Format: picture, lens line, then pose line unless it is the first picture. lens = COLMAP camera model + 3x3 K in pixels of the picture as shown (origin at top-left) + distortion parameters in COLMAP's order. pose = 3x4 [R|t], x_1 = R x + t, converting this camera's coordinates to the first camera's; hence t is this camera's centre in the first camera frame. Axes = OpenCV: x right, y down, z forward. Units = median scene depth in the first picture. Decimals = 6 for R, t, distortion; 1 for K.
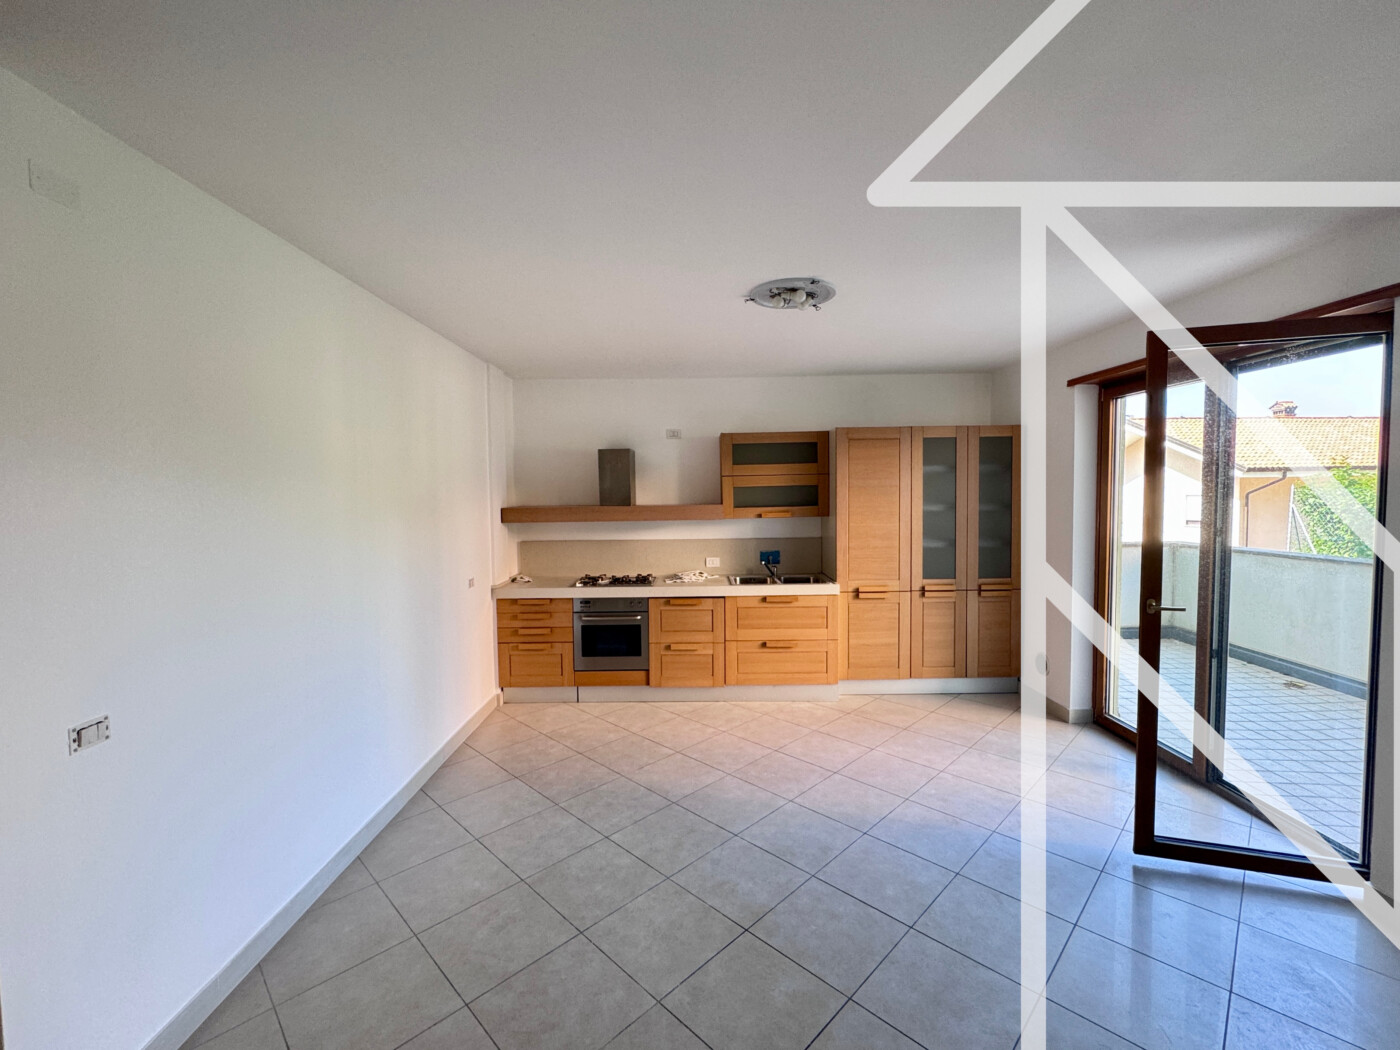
lens RADIAL K [[595.7, 0, 698.2], [0, 595.7, 524.1], [0, 0, 1]] dist [-0.005108, 0.000402]
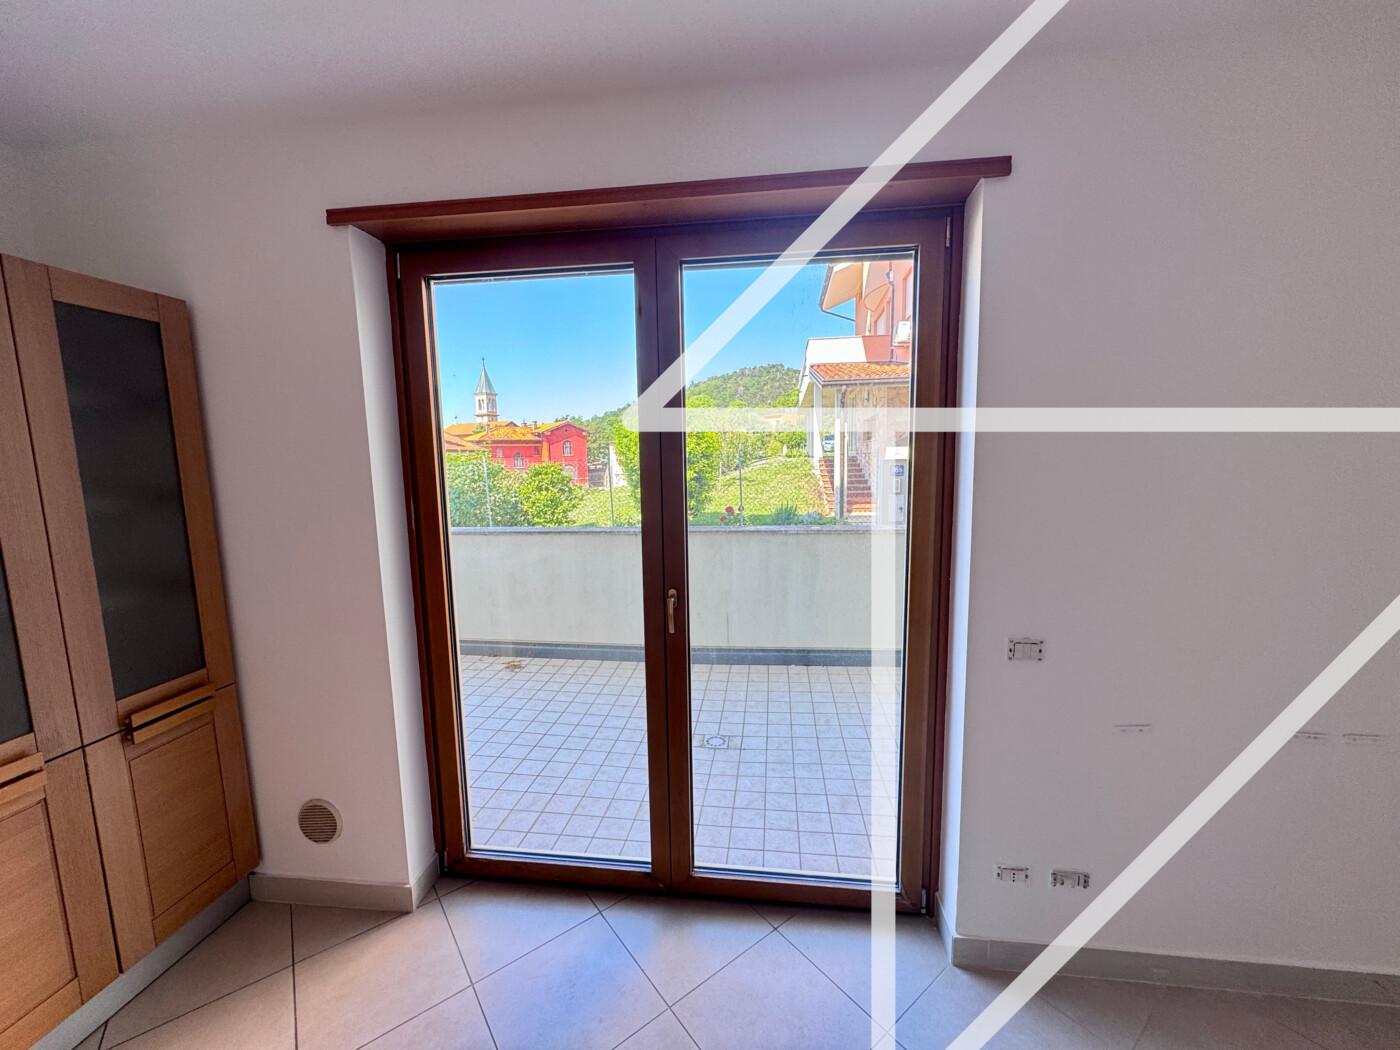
lens RADIAL K [[555.0, 0, 699.3], [0, 555.0, 523.9], [0, 0, 1]] dist [-0.000920, 0.001092]
pose [[0.134497, -0.108327, 0.984975, 0.196298], [0.068660, 0.992636, 0.099794, -0.025792], [-0.988533, 0.054206, 0.140944, 0.595833]]
